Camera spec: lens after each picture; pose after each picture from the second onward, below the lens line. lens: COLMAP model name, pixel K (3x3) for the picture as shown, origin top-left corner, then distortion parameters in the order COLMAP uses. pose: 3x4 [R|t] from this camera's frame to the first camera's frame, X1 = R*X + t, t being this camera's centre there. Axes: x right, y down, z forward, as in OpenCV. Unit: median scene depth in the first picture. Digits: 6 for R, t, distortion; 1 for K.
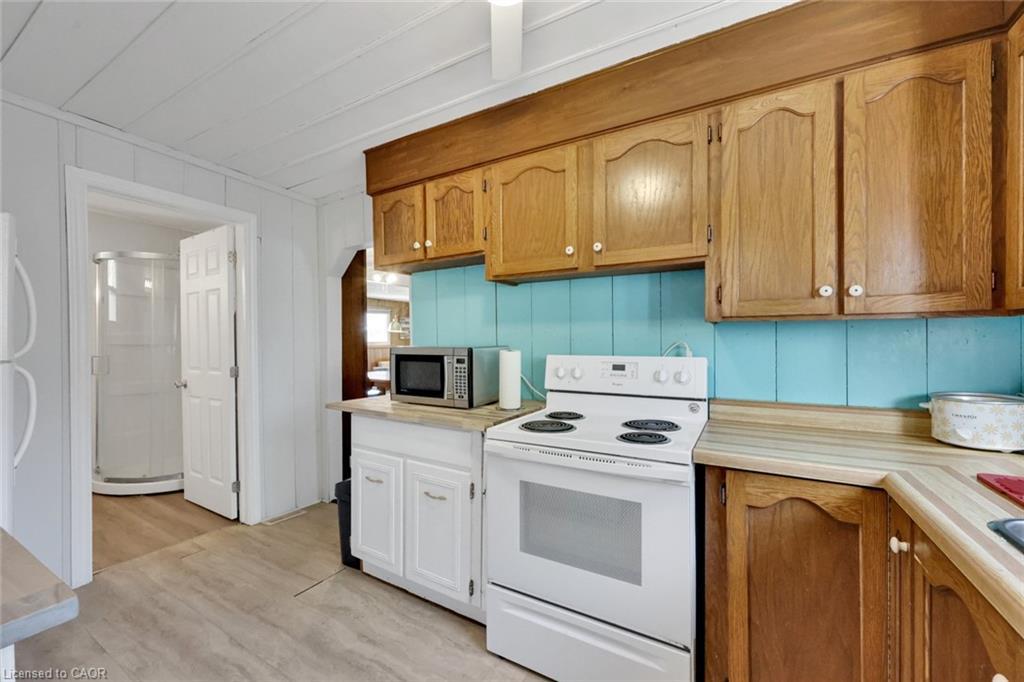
lens RADIAL K [[408.3, 0, 512.7], [0, 408.3, 342.8], [0, 0, 1]] dist [-0.000421, 0.000028]
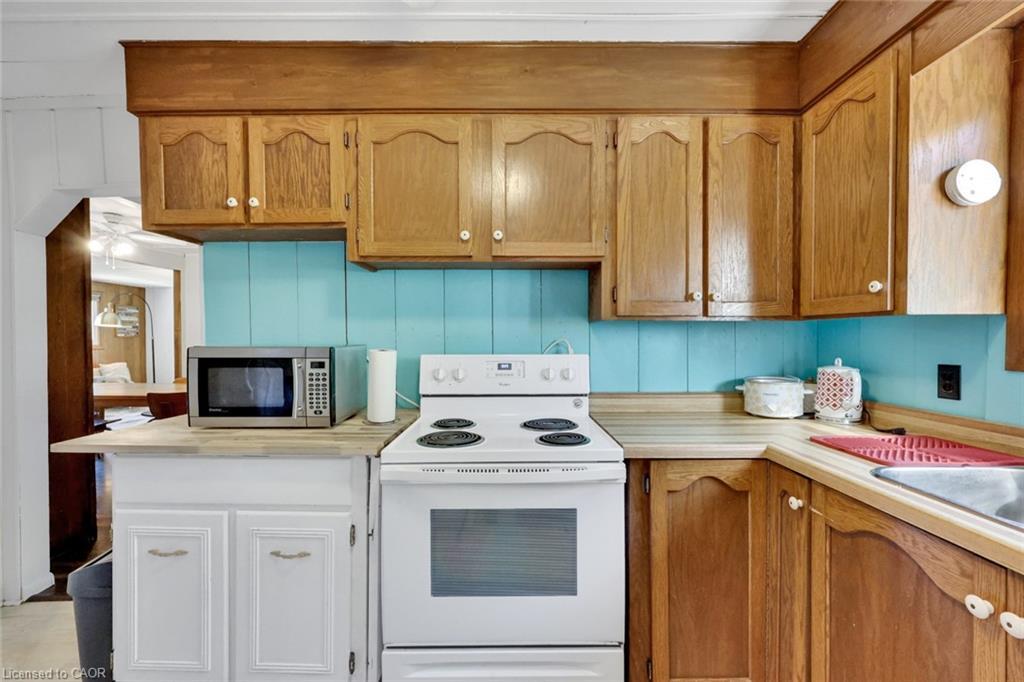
lens RADIAL K [[408.3, 0, 510.7], [0, 408.3, 343.6], [0, 0, 1]] dist [-0.000421, 0.000028]
pose [[0.864529, -0.004214, 0.502566, -0.242076], [0.002112, 0.999986, 0.004751, 0.003098], [-0.502579, -0.003046, 0.864526, 0.209924]]
